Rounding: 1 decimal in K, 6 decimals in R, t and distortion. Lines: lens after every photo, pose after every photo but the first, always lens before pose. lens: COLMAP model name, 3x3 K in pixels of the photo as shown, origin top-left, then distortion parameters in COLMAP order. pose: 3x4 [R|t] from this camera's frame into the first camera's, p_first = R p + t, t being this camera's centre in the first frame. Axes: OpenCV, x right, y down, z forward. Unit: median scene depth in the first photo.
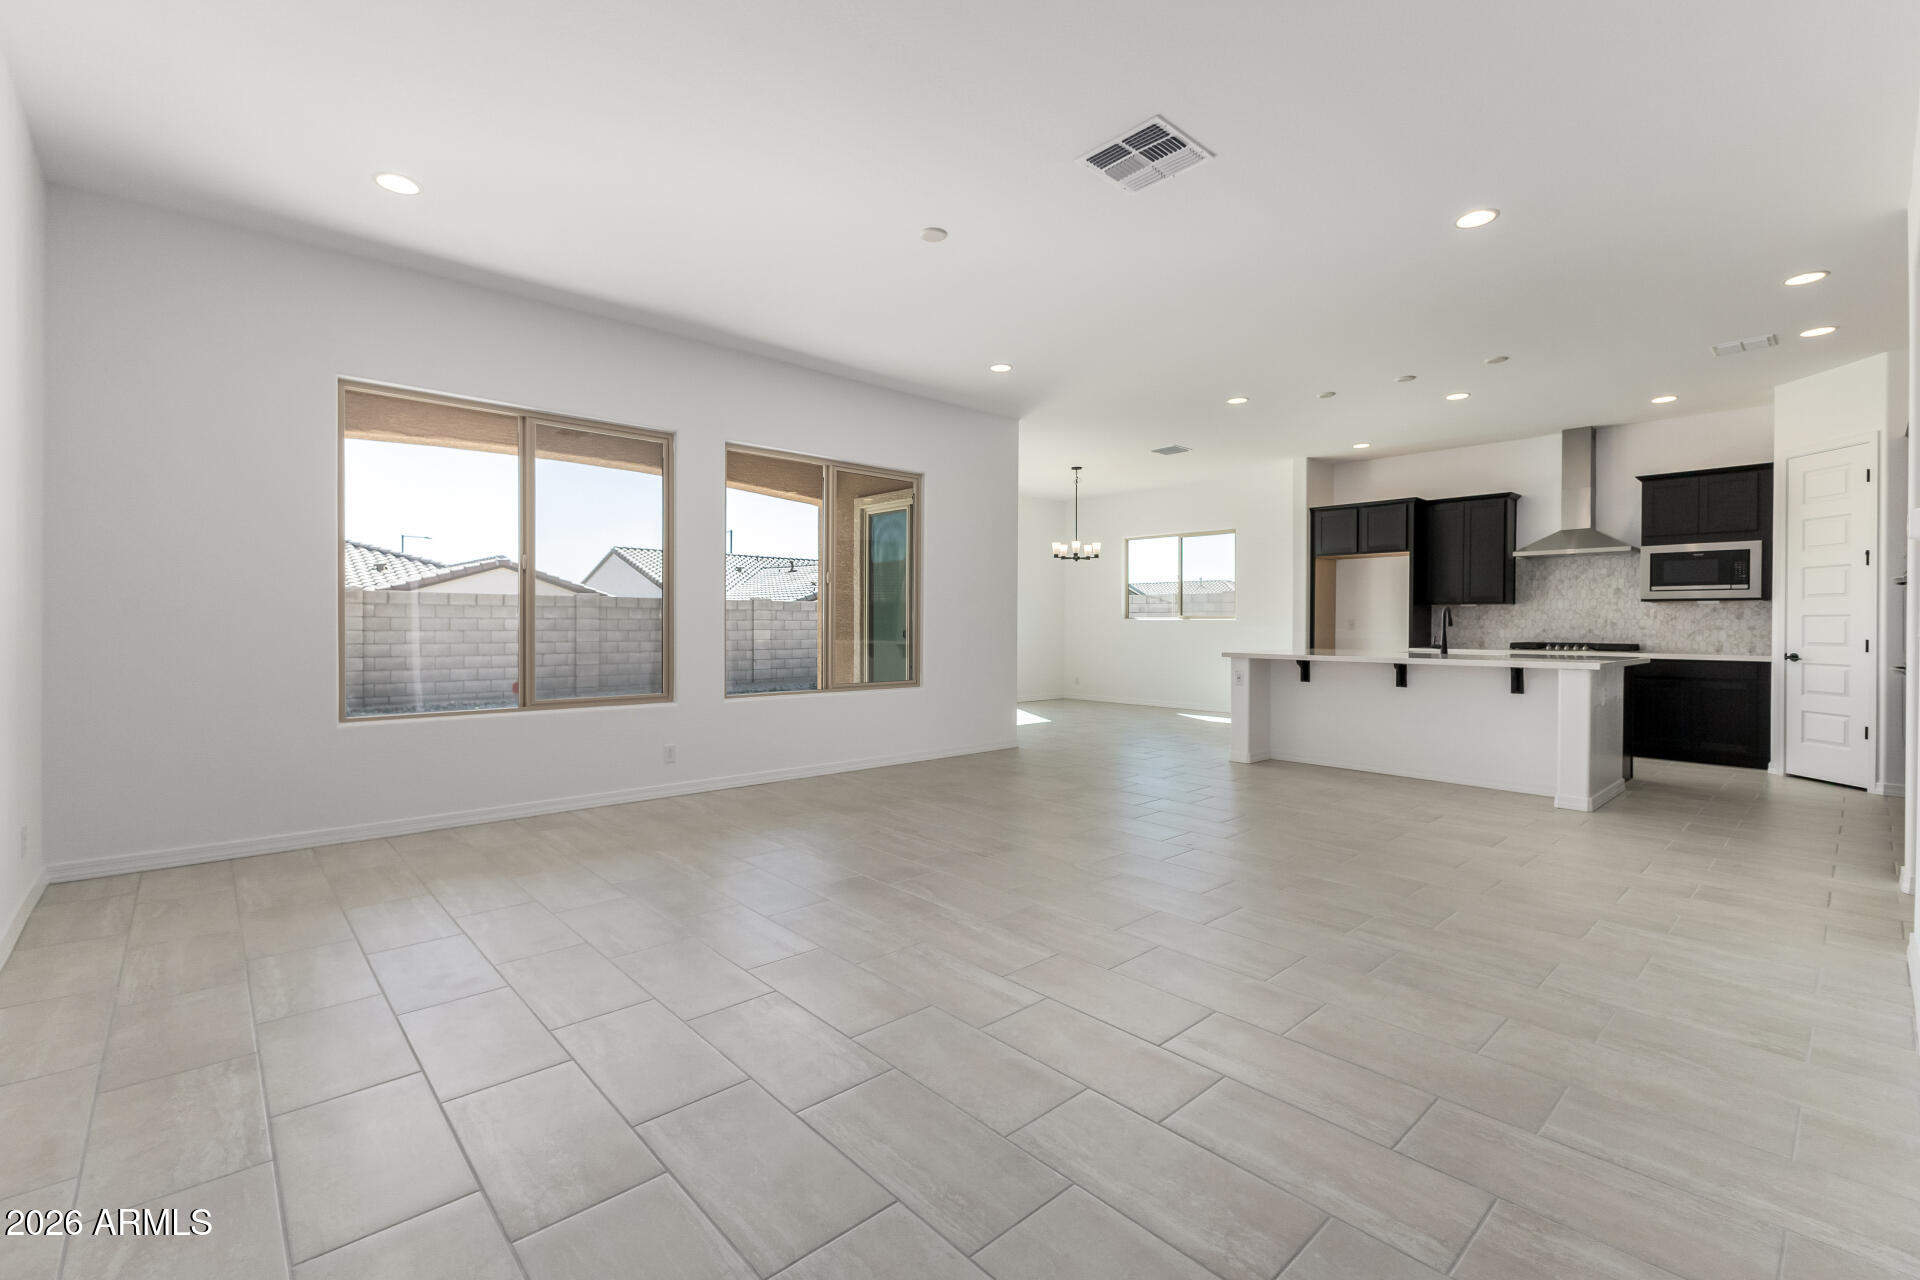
lens RADIAL K [[833.5, 0, 963.6], [0, 833.5, 625.0], [0, 0, 1]] dist [0.010715, -0.000636]
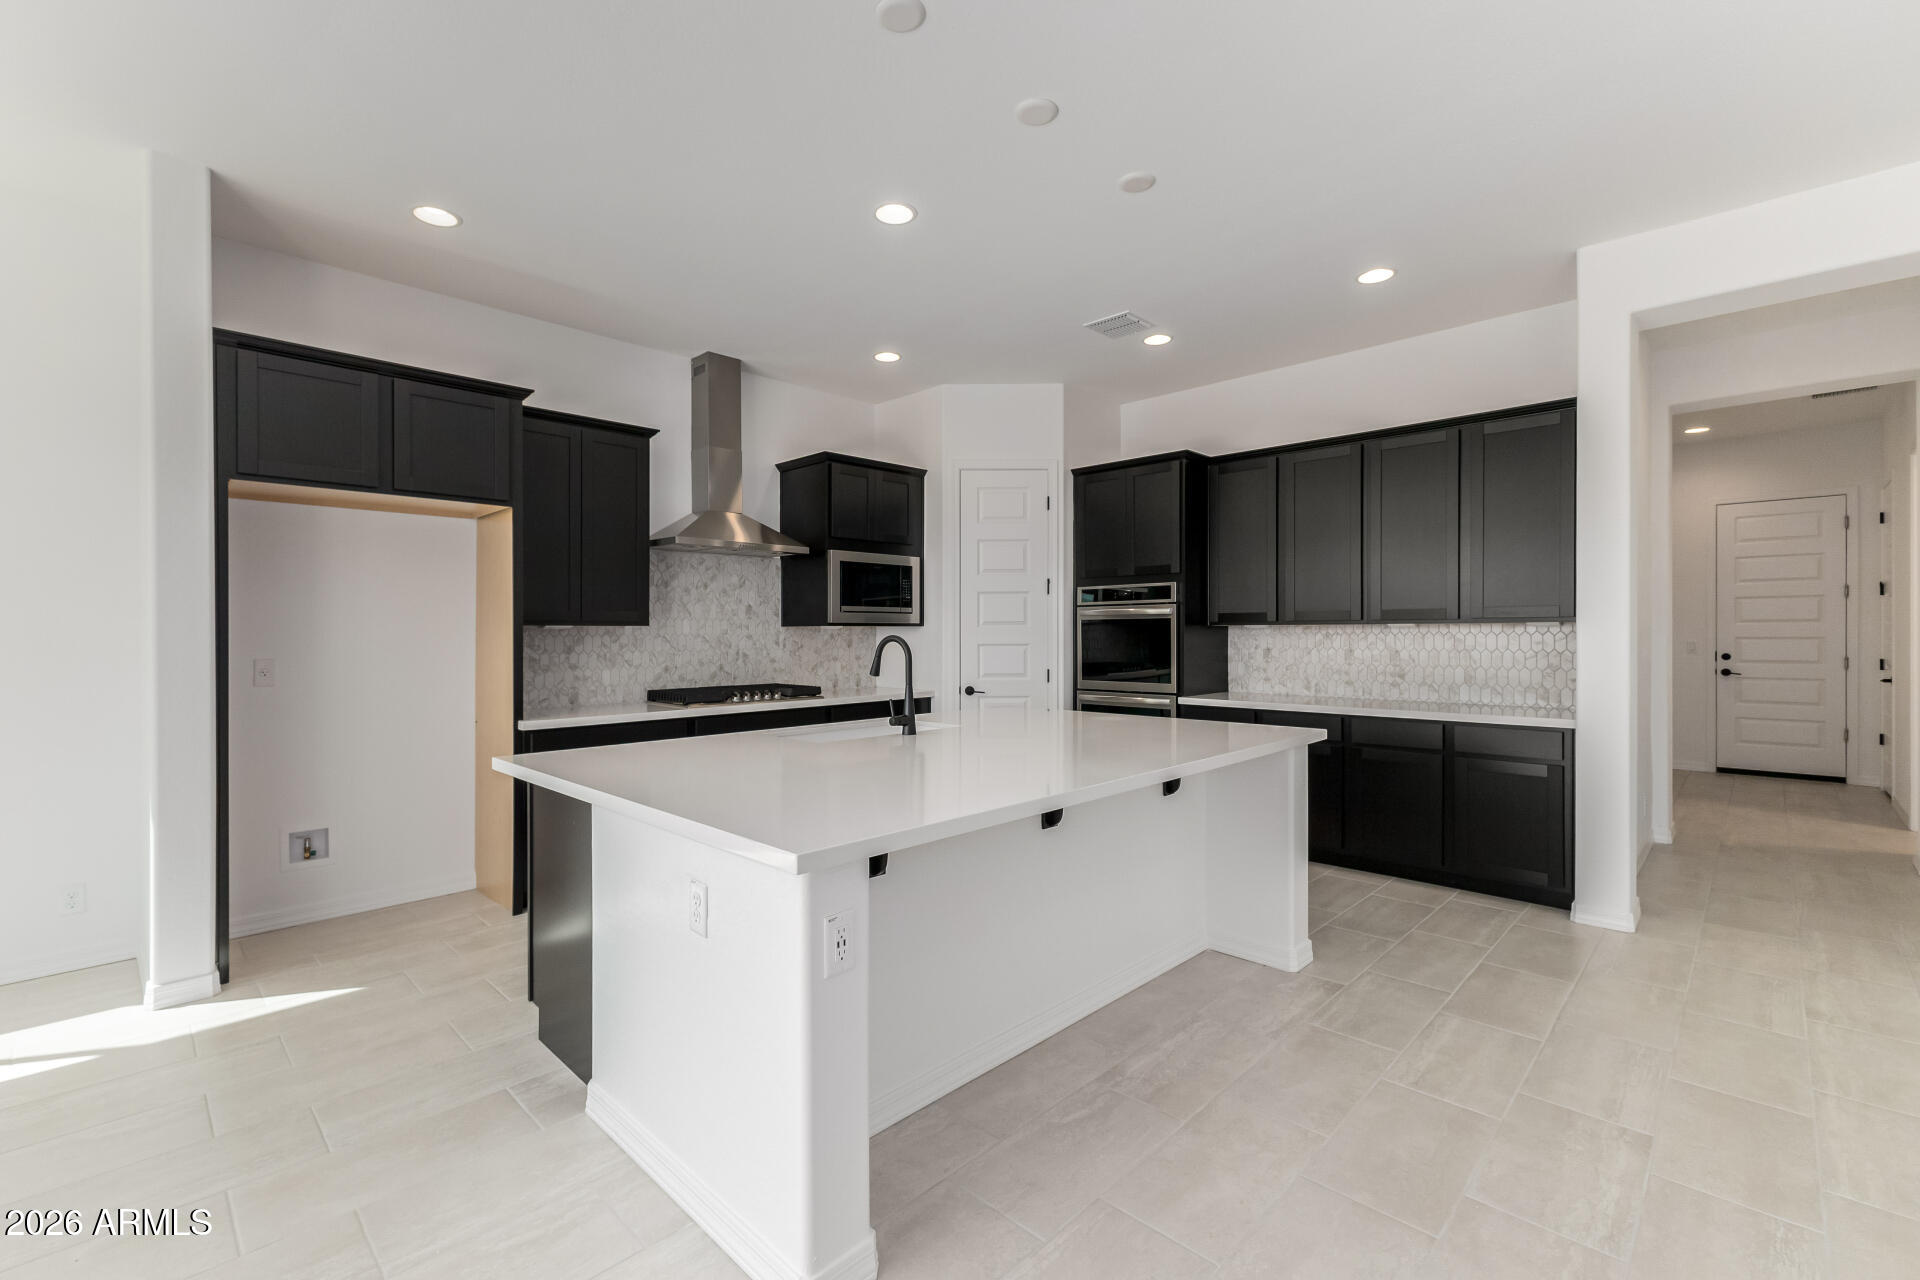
lens RADIAL K [[827.6, 0, 960.6], [0, 827.6, 634.0], [0, 0, 1]] dist [0.009218, -0.000047]
pose [[-0.053489, -0.005941, 0.998551, 0.081809], [0.004783, 0.999969, 0.006206, -0.023590], [-0.998557, 0.005108, -0.053459, 0.877441]]
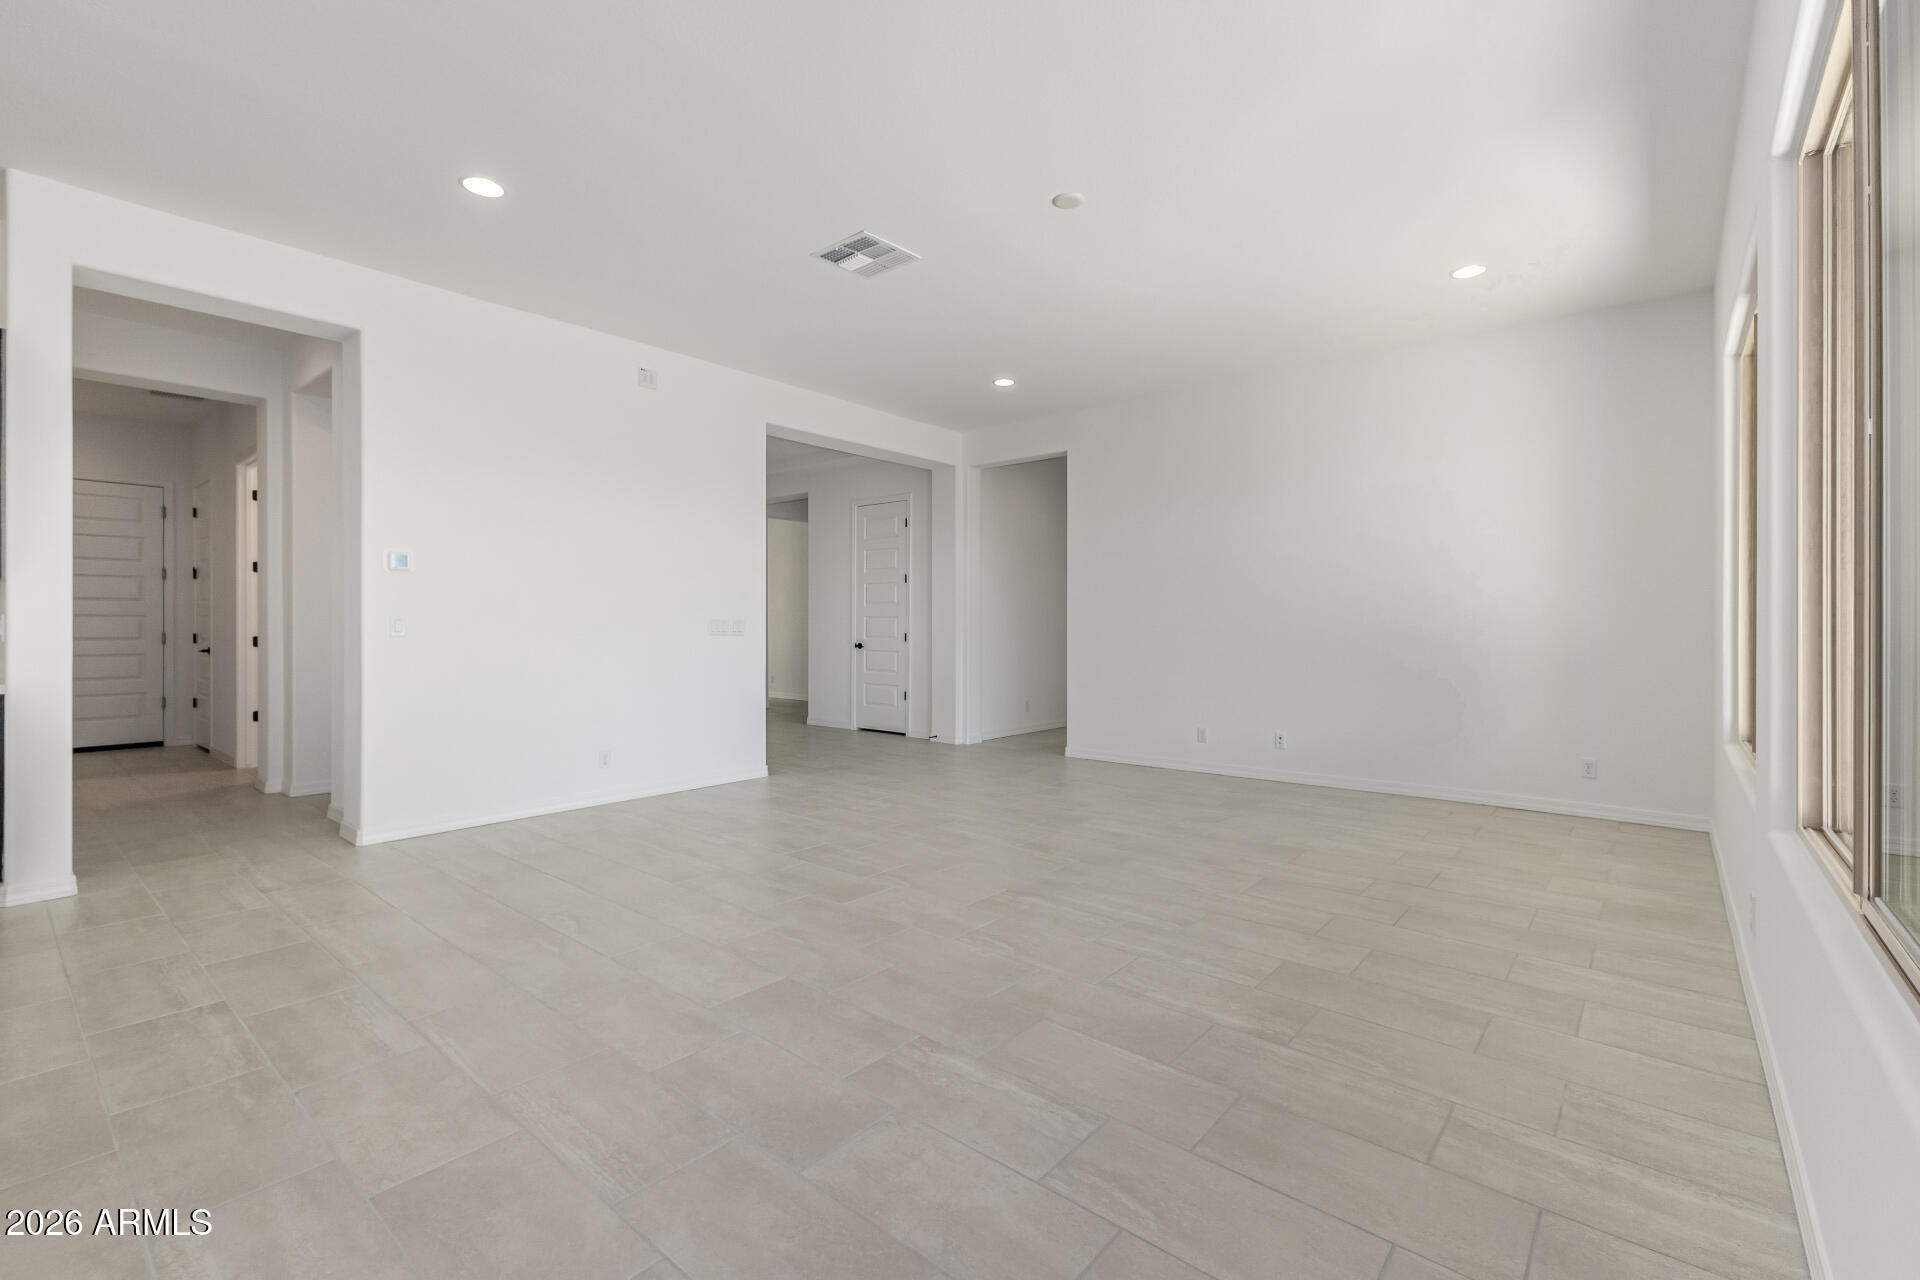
lens RADIAL K [[824.7, 0, 964.1], [0, 824.7, 627.7], [0, 0, 1]] dist [0.009920, 0.000626]
pose [[-0.992795, -0.009862, -0.119422, 0.095625], [-0.010140, 0.999947, 0.001725, -0.005329], [0.119398, 0.002924, -0.992842, 0.990951]]
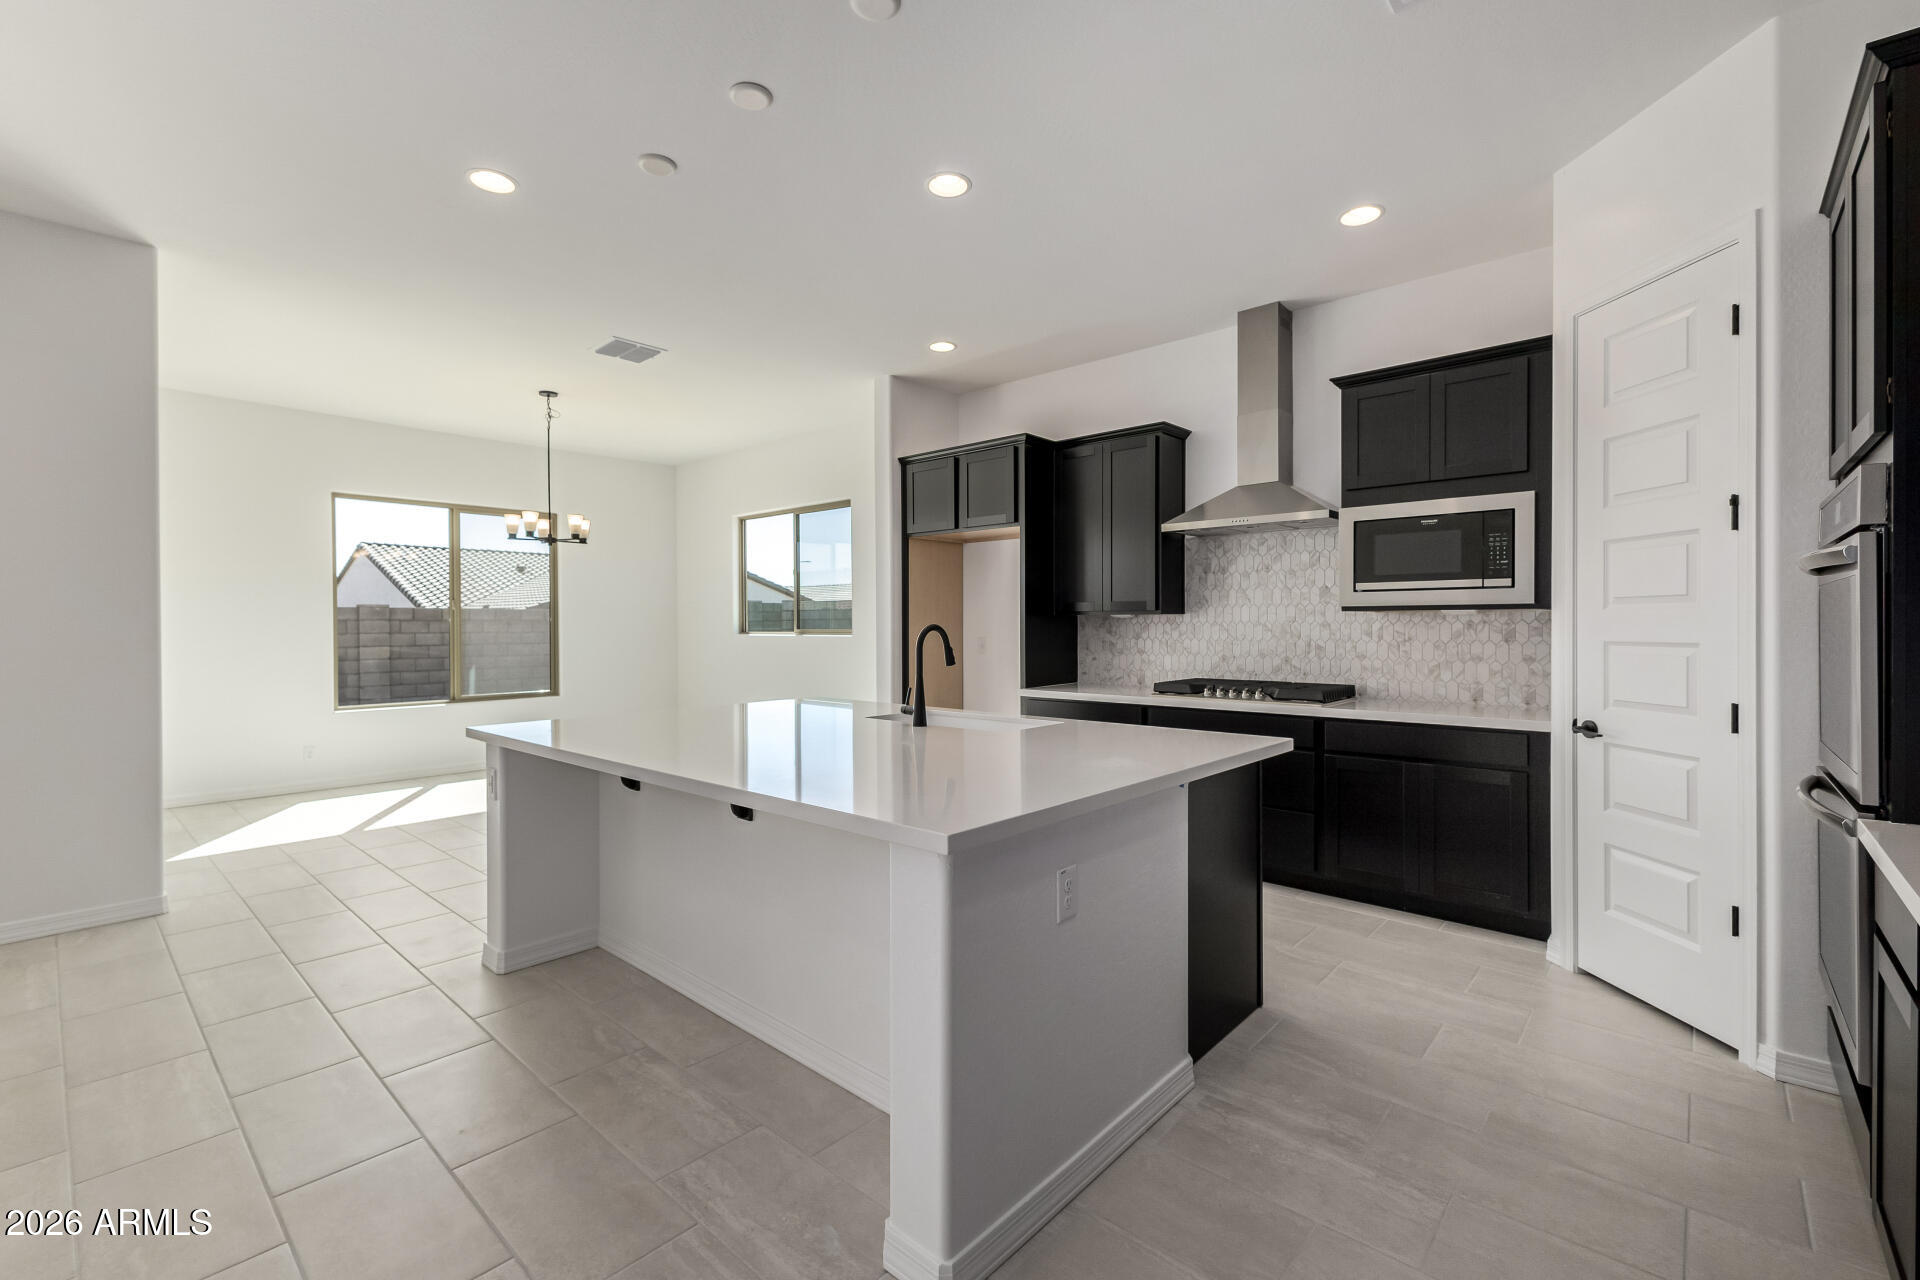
lens RADIAL K [[824.7, 0, 964.1], [0, 824.7, 627.7], [0, 0, 1]] dist [0.009920, 0.000626]
pose [[0.995328, -0.007709, 0.096247, 0.488184], [0.007602, 0.999970, 0.001485, -0.018693], [-0.096255, -0.000746, 0.995356, 0.469310]]
